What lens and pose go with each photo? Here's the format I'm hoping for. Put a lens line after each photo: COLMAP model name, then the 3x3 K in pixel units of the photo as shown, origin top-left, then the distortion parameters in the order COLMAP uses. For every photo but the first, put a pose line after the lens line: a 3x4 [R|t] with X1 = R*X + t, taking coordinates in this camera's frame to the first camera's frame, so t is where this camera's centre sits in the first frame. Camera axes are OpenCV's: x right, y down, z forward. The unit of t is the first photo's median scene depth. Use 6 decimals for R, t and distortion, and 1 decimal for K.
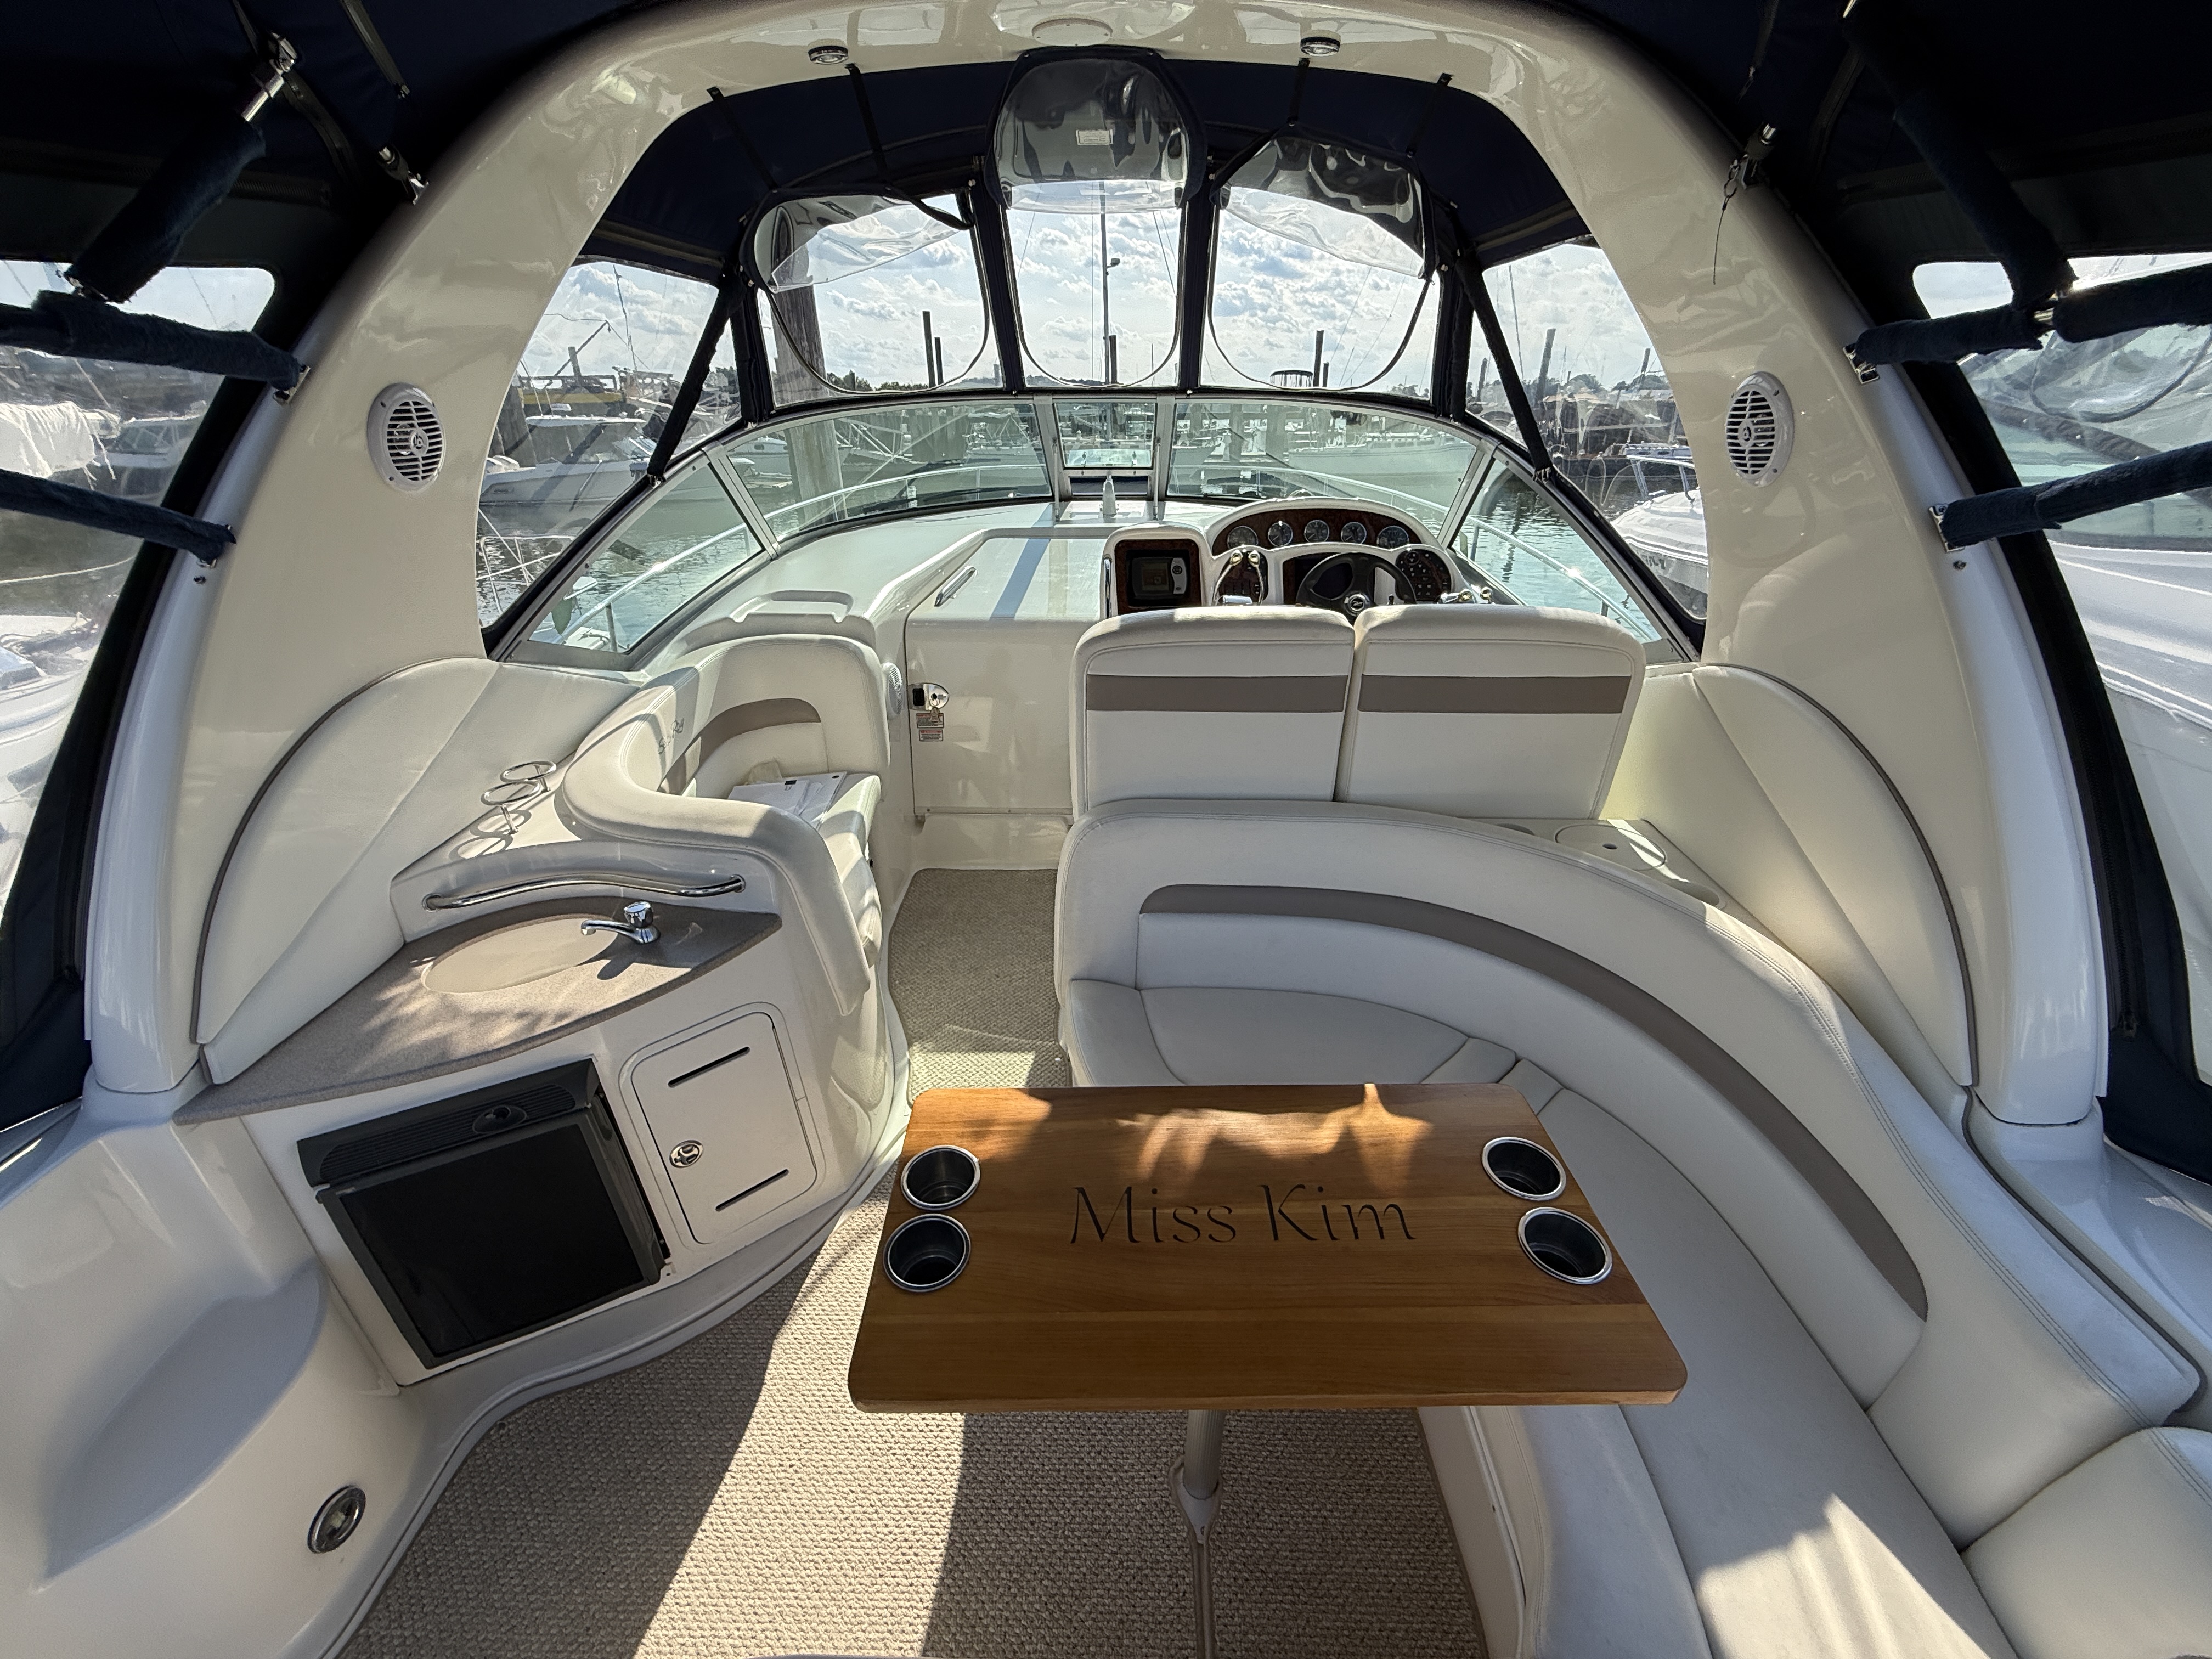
lens RADIAL K [[897.9, 0, 1117.2], [0, 897.9, 824.5], [0, 0, 1]] dist [-0.008439, 0.000139]
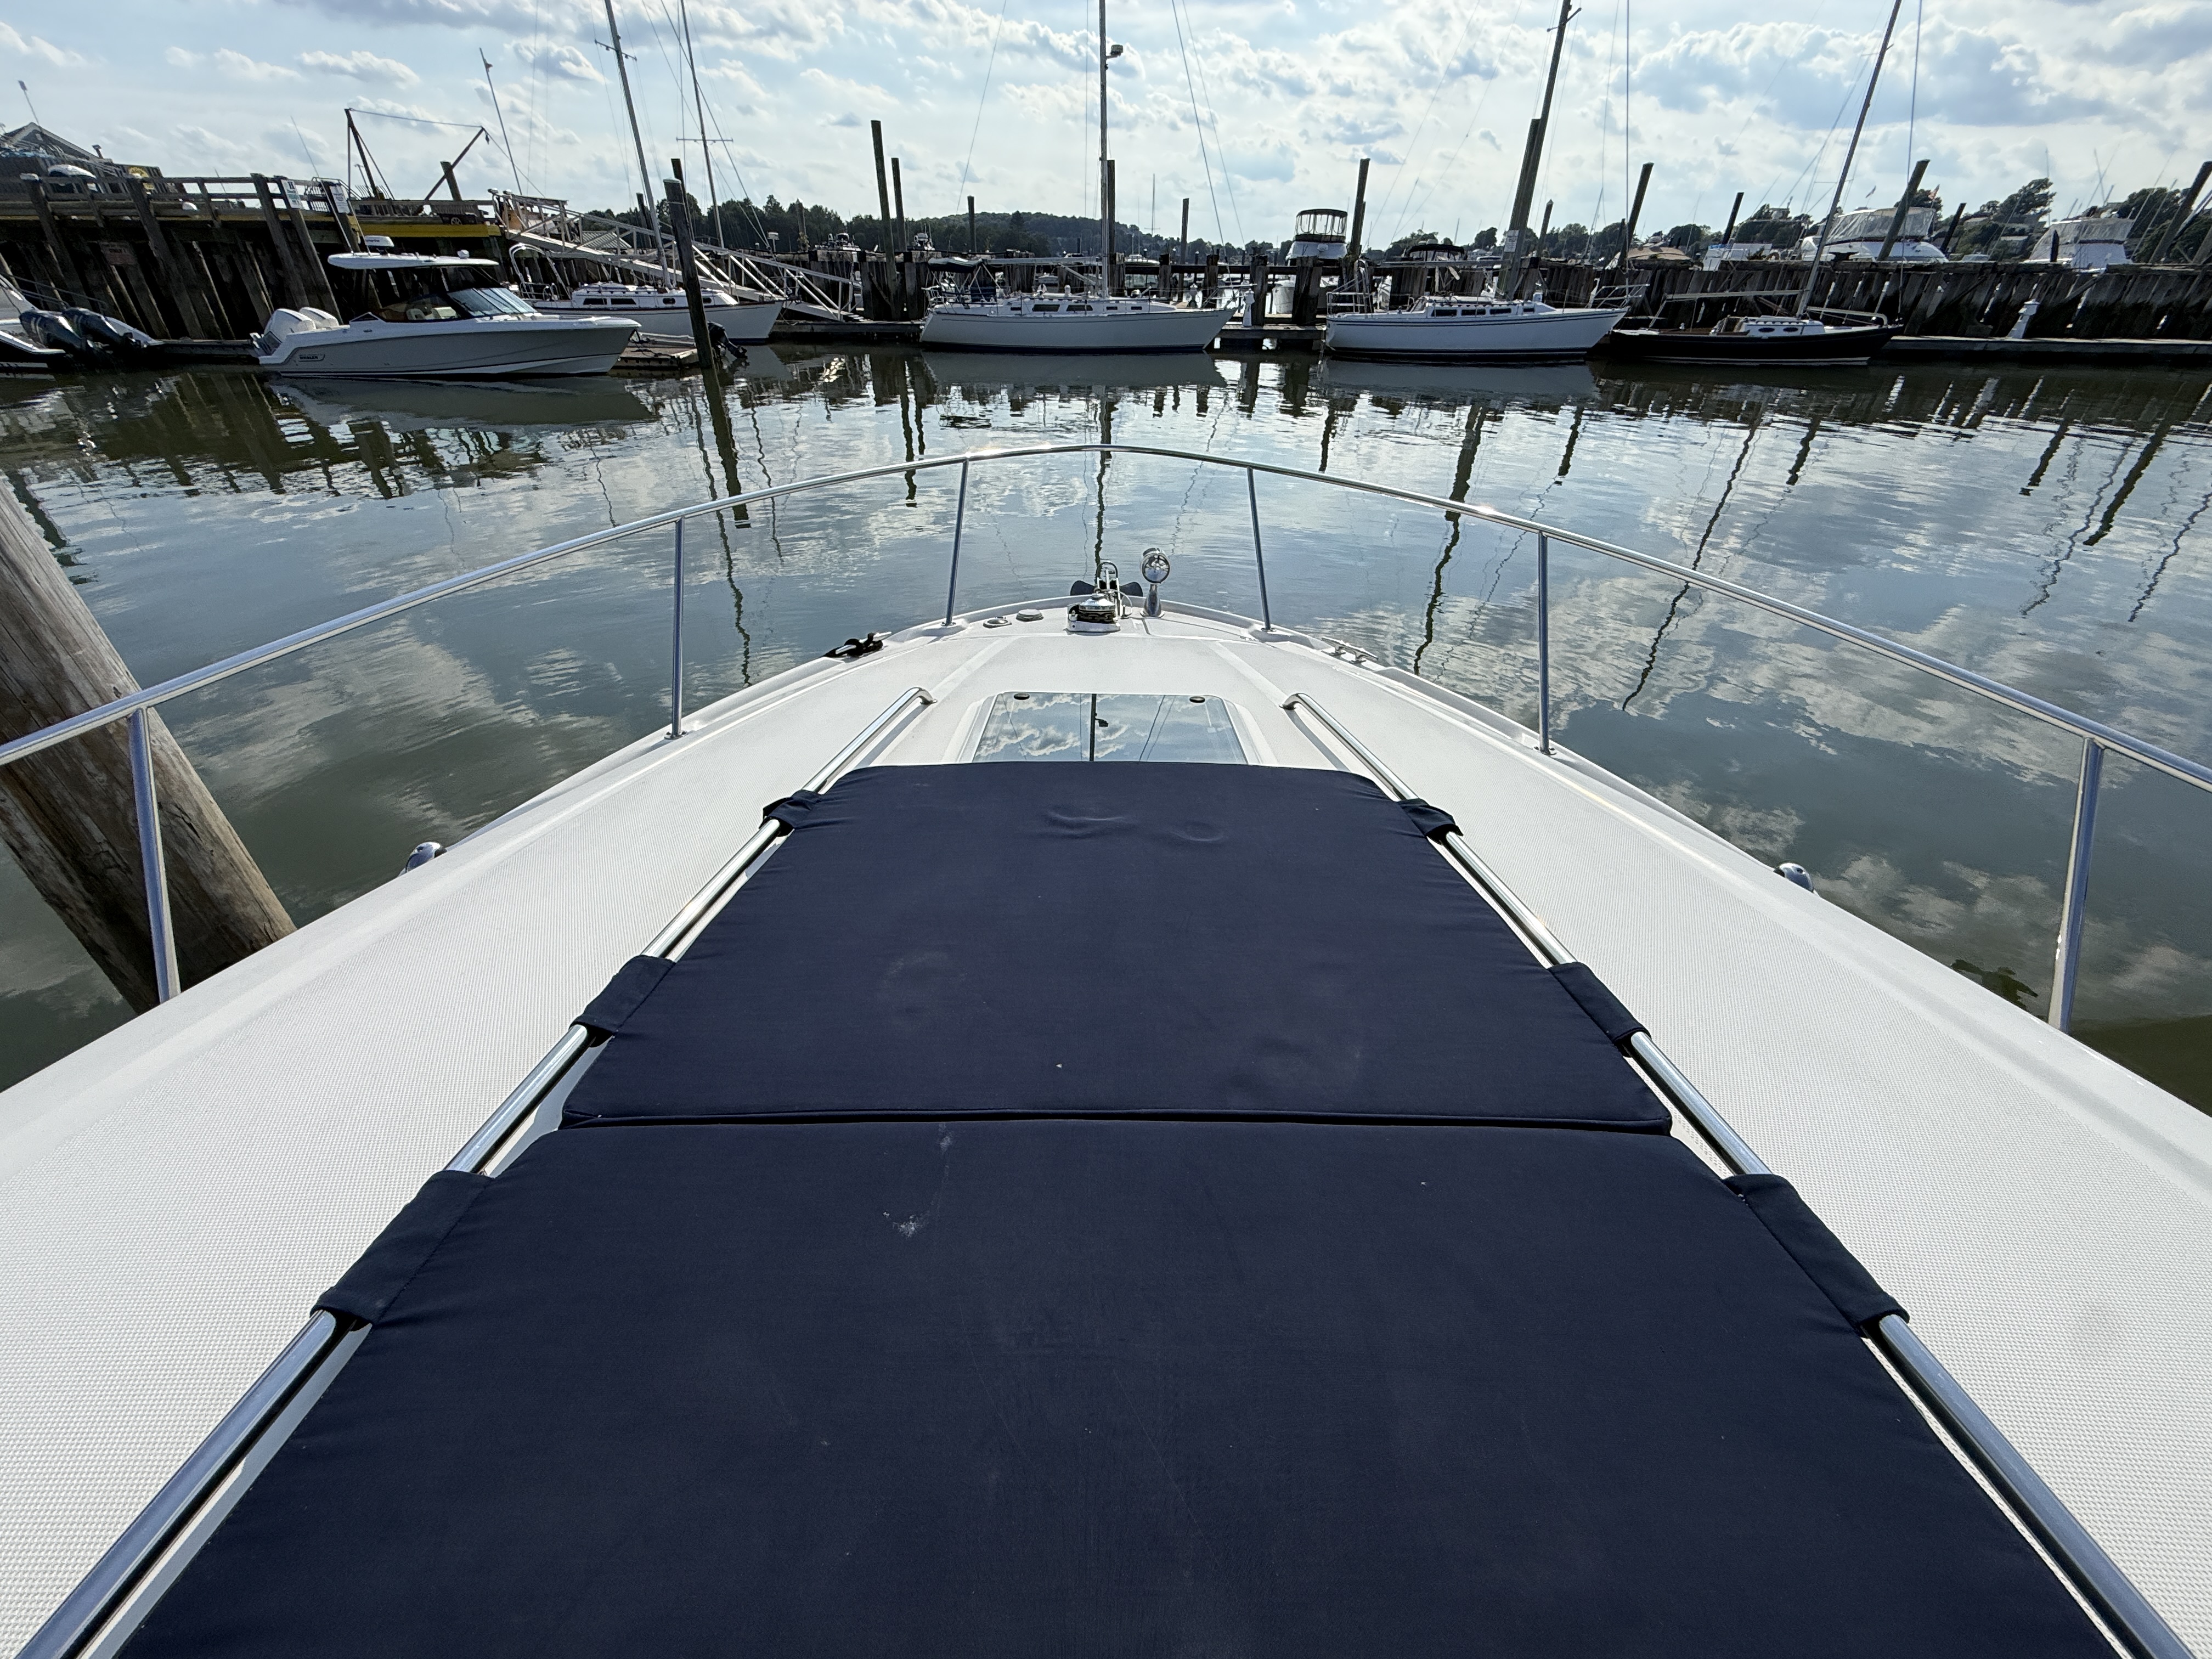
lens RADIAL K [[897.9, 0, 1099.4], [0, 897.9, 831.3], [0, 0, 1]] dist [-0.008439, 0.000139]
pose [[0.999771, 0.021310, -0.001705, -0.001218], [-0.020869, 0.990144, 0.138491, -0.059207], [0.004640, -0.138423, 0.990362, 0.123852]]
